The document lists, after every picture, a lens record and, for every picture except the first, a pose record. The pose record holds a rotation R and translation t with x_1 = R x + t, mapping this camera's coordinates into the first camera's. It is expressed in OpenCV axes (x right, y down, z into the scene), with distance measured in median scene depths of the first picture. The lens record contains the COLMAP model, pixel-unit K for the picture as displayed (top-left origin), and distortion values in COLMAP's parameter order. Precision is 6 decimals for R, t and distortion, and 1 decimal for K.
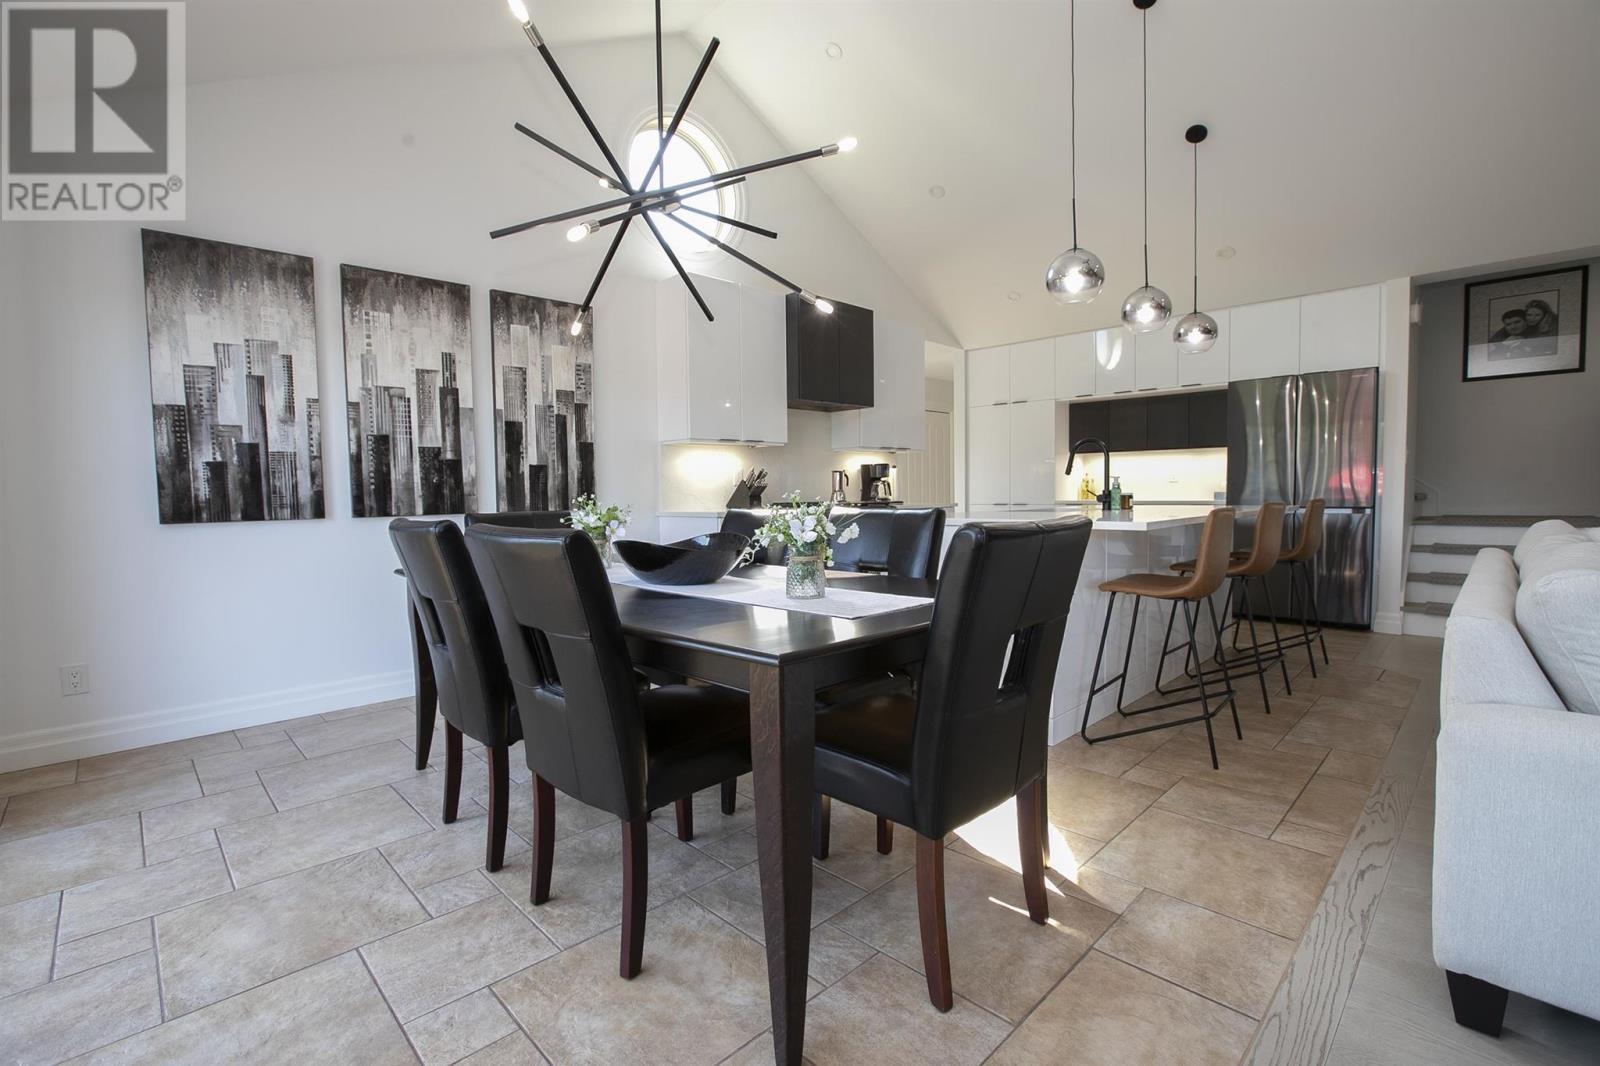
lens RADIAL K [[723.2, 0, 808.6], [0, 723.2, 527.7], [0, 0, 1]] dist [-0.040843, 0.008945]
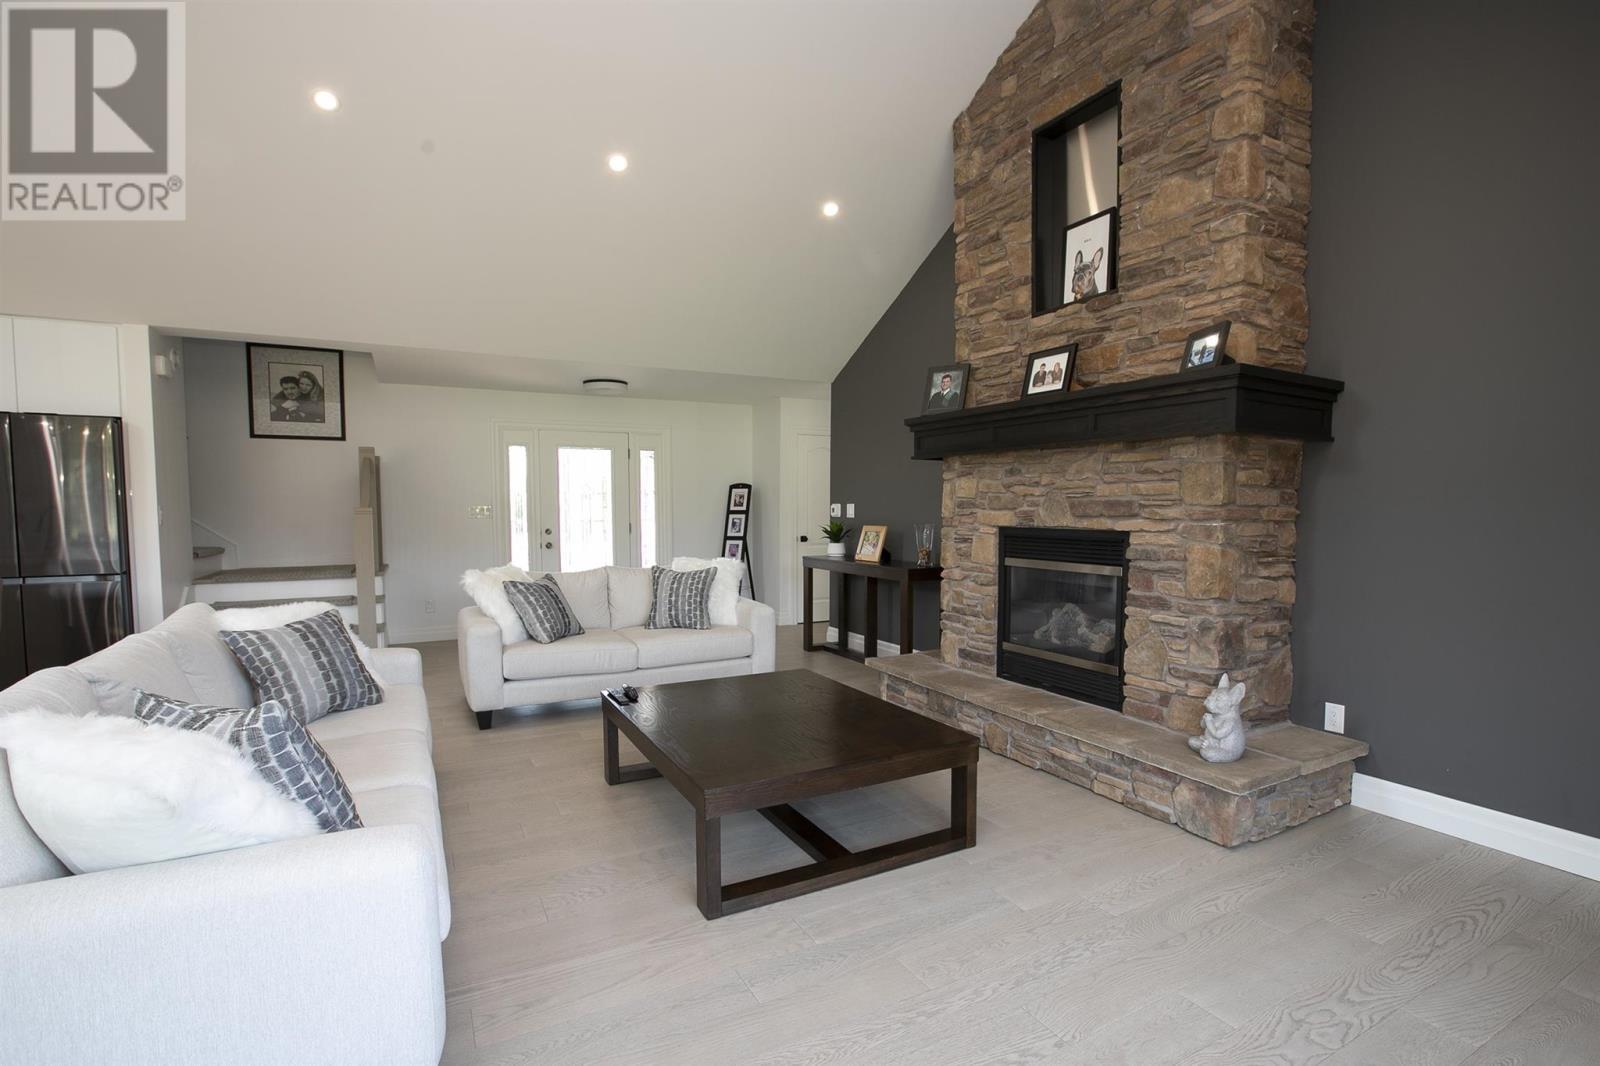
lens RADIAL K [[752.0, 0, 835.9], [0, 752.0, 545.9], [0, 0, 1]] dist [-0.028742, 0.001459]
pose [[0.255519, -0.030287, 0.966329, 0.250134], [0.042489, 0.998895, 0.020072, -0.081449], [-0.965870, 0.035930, 0.256524, -0.200926]]
